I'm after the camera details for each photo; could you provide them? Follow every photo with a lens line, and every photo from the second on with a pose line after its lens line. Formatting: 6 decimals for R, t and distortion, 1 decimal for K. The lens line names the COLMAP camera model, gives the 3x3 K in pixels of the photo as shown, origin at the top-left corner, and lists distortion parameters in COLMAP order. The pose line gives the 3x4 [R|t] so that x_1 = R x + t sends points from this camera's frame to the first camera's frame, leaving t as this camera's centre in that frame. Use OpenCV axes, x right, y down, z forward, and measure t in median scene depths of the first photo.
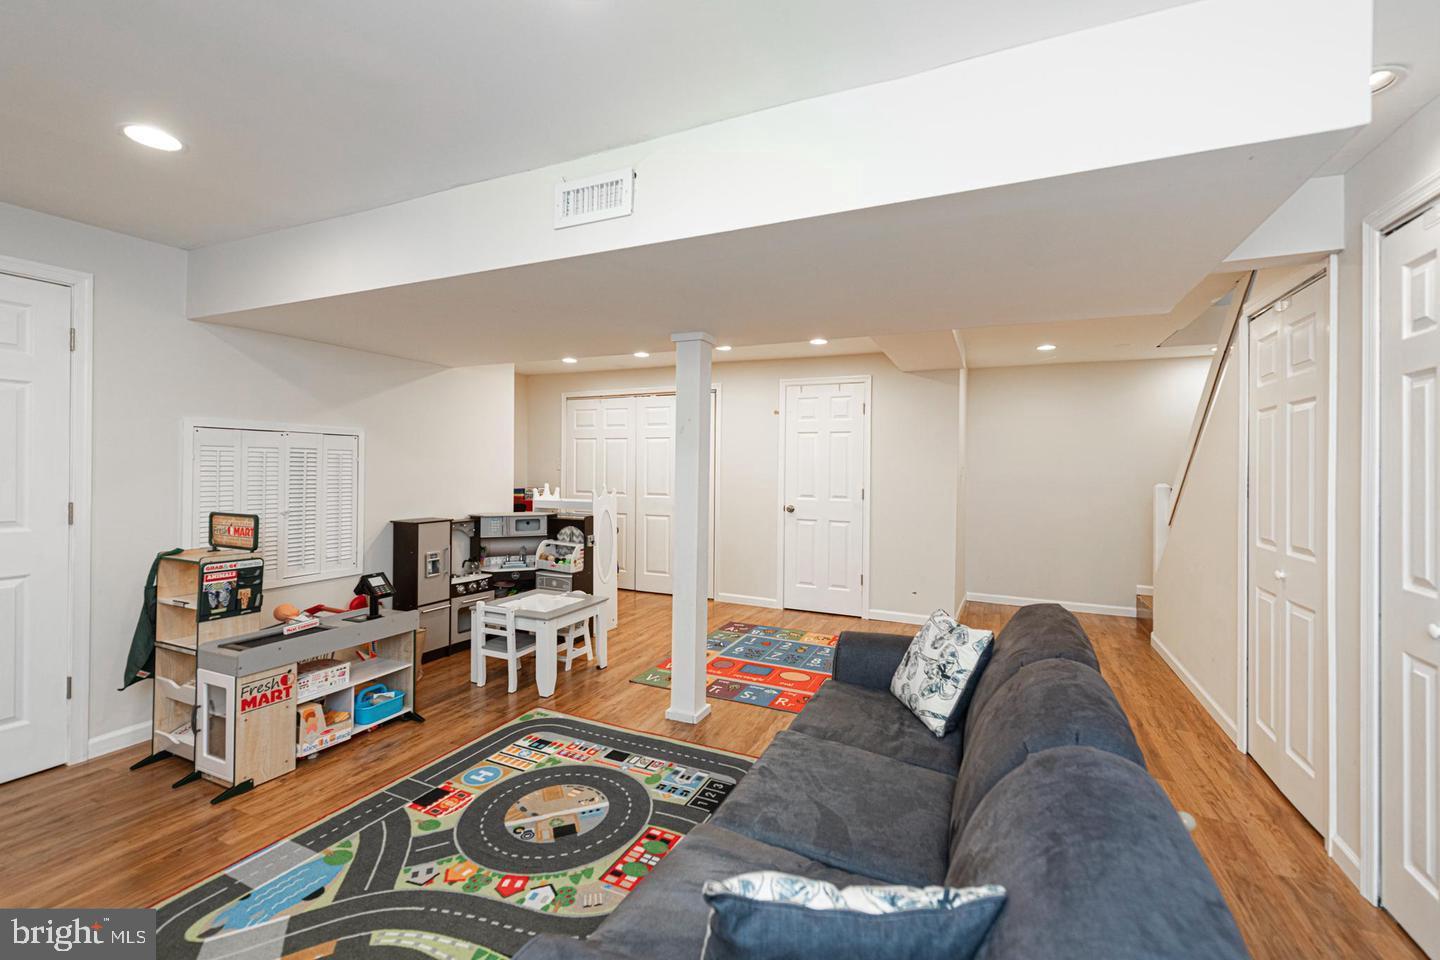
lens RADIAL K [[595.5, 0, 720.0], [0, 595.5, 480.0], [0, 0, 1]] dist [0.000945, 0.000020]
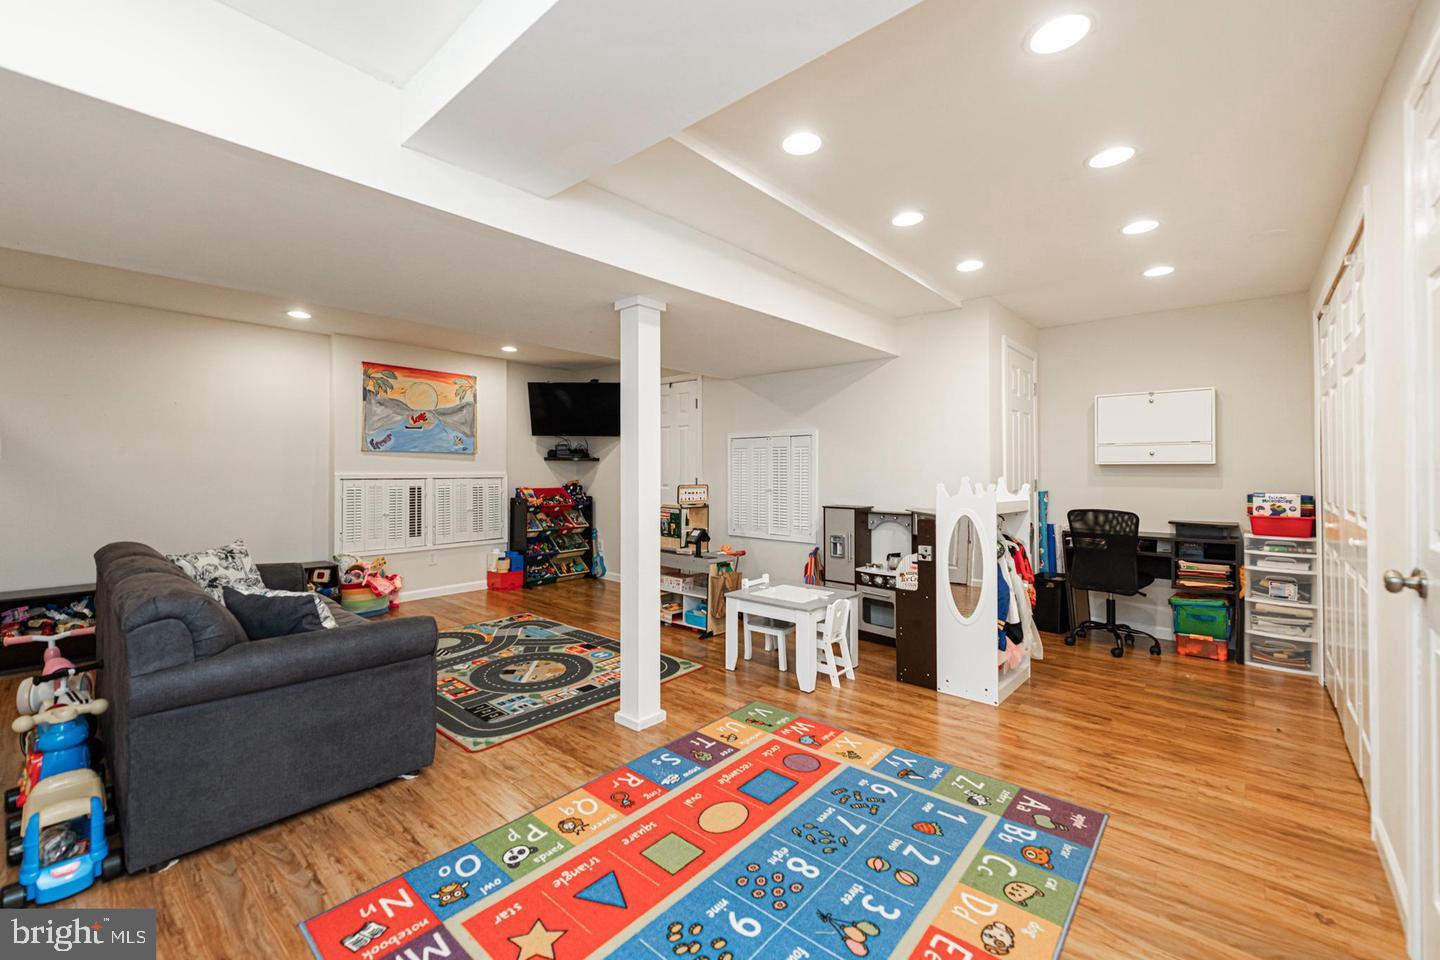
lens RADIAL K [[586.5, 0, 720.0], [0, 586.5, 480.0], [0, 0, 1]] dist [0.000349, -0.000039]
pose [[-0.282138, 0.002775, -0.959370, 0.931395], [-0.027750, 0.999554, 0.011052, 0.019057], [0.958972, 0.029741, -0.281935, 1.646463]]
